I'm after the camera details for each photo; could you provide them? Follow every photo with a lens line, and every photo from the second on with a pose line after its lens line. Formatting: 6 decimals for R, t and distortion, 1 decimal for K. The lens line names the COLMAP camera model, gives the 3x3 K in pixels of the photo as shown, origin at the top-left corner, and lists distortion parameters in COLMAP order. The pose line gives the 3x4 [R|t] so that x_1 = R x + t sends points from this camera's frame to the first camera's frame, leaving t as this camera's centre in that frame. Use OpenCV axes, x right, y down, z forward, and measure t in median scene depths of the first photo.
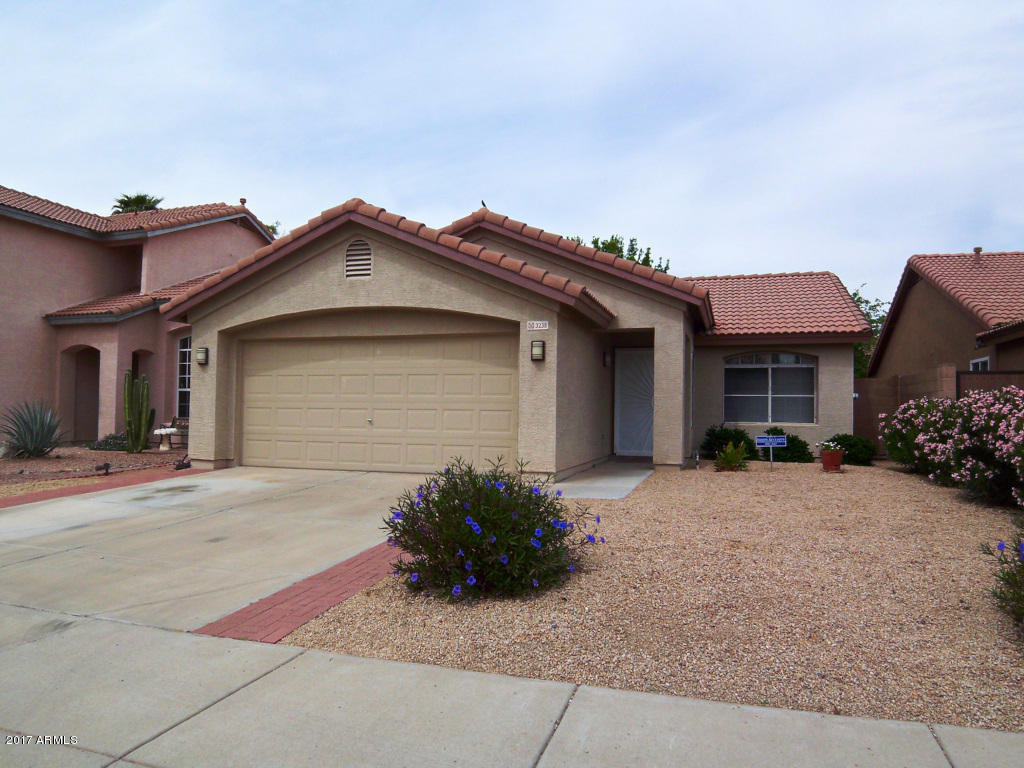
lens RADIAL K [[687.7, 0, 512.0], [0, 687.7, 384.0], [0, 0, 1]] dist [-0.029280, -0.030387]
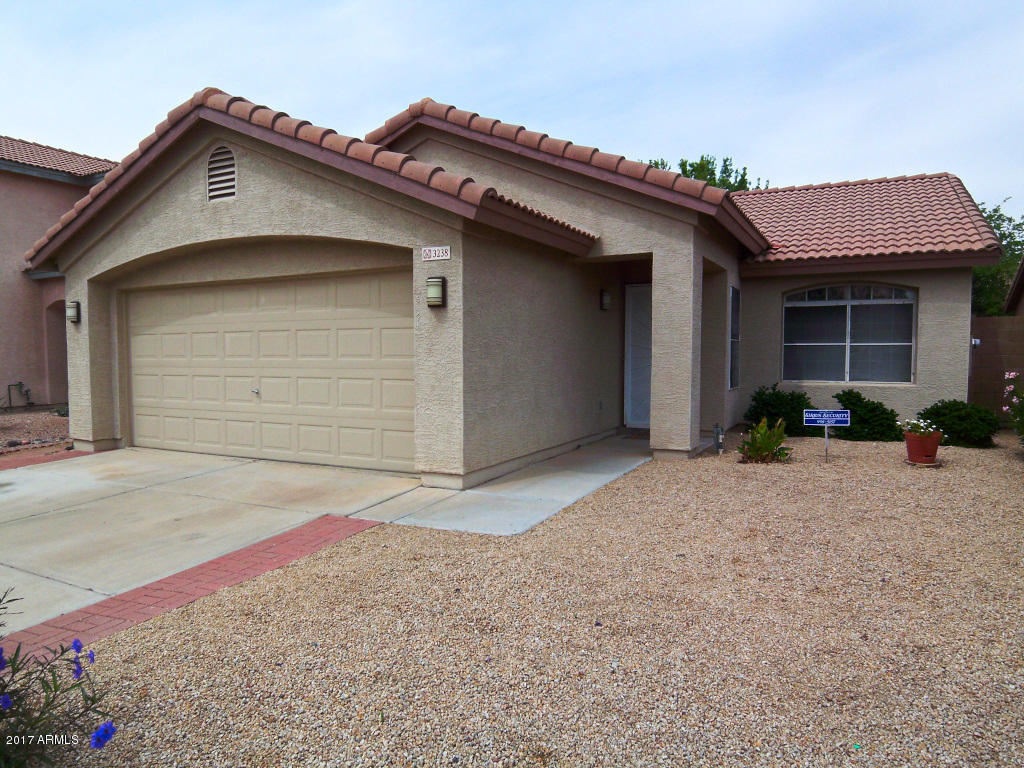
lens RADIAL K [[687.7, 0, 512.0], [0, 687.7, 384.0], [0, 0, 1]] dist [-0.029280, -0.030387]
pose [[0.986786, -0.008721, -0.161796, 0.178162], [0.022463, 0.996271, 0.083303, -0.011086], [0.160466, -0.085837, 0.983302, 0.289808]]
